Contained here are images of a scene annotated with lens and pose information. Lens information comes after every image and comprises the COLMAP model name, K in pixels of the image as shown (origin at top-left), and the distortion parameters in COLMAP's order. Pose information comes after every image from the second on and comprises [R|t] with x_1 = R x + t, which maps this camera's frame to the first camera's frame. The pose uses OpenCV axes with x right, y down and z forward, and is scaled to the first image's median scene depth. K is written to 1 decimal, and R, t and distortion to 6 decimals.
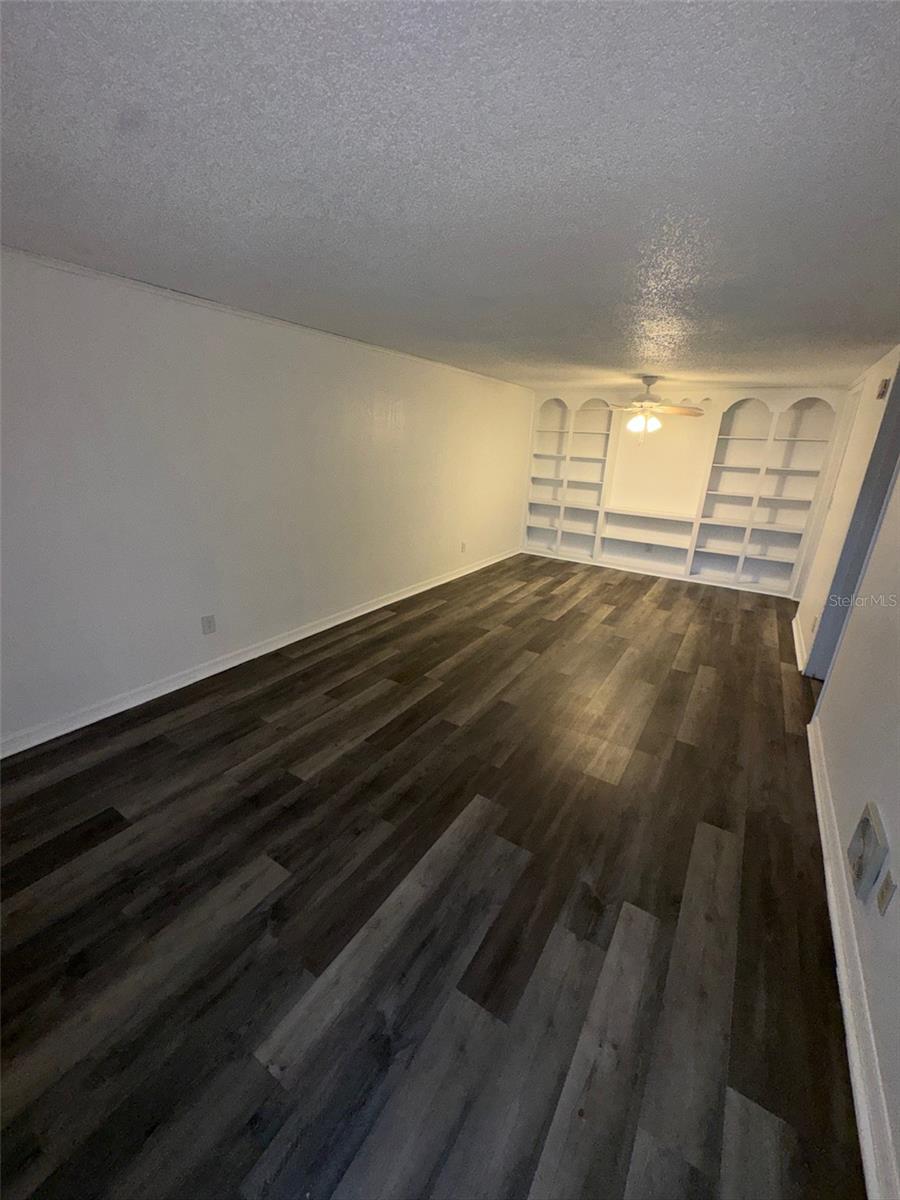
lens RADIAL K [[482.1, 0, 449.1], [0, 482.1, 600.5], [0, 0, 1]] dist [0.012018, 0.000062]
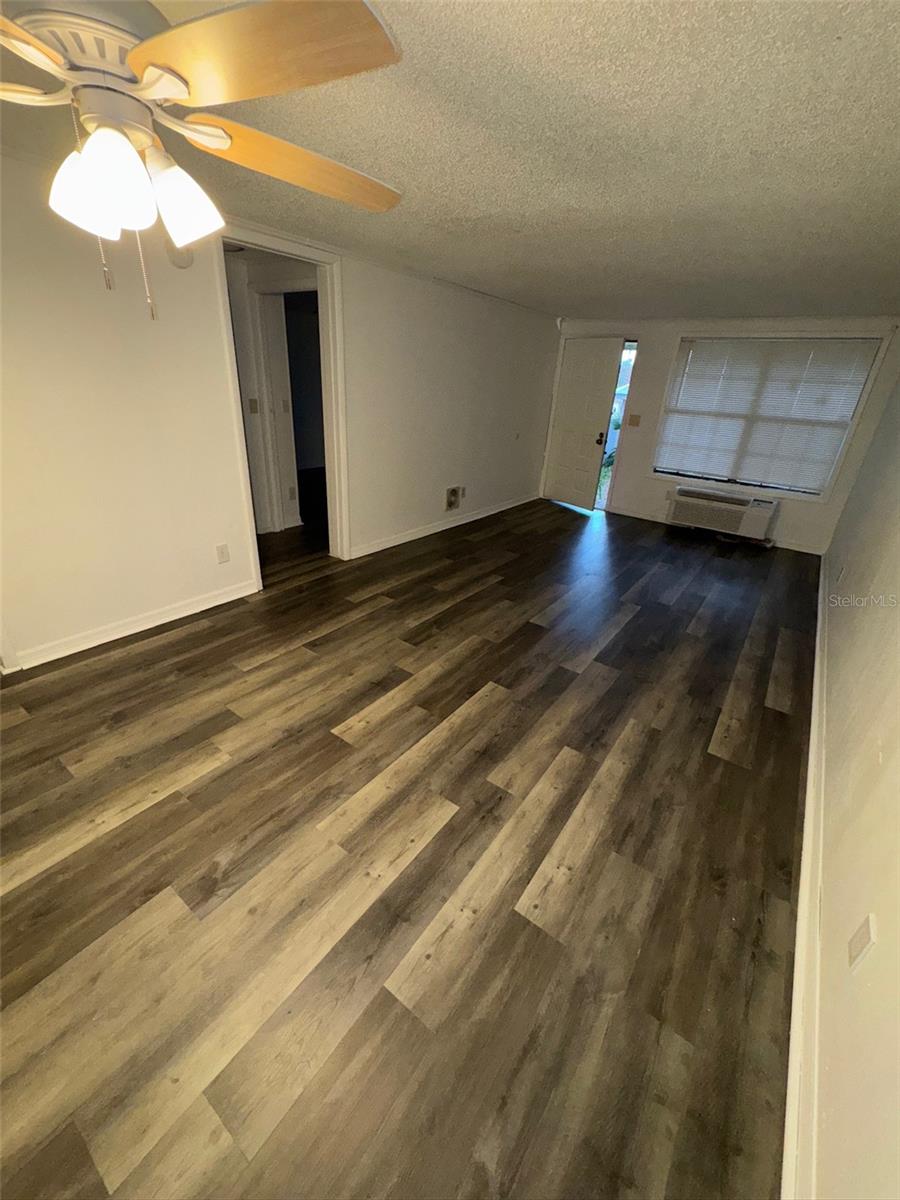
lens RADIAL K [[482.1, 0, 448.3], [0, 482.1, 598.9], [0, 0, 1]] dist [0.012018, 0.000062]
pose [[-0.991960, -0.125529, 0.016069, 0.253667], [-0.080133, 0.721300, 0.687972, -0.401435], [-0.097951, 0.681152, -0.725560, 1.266889]]
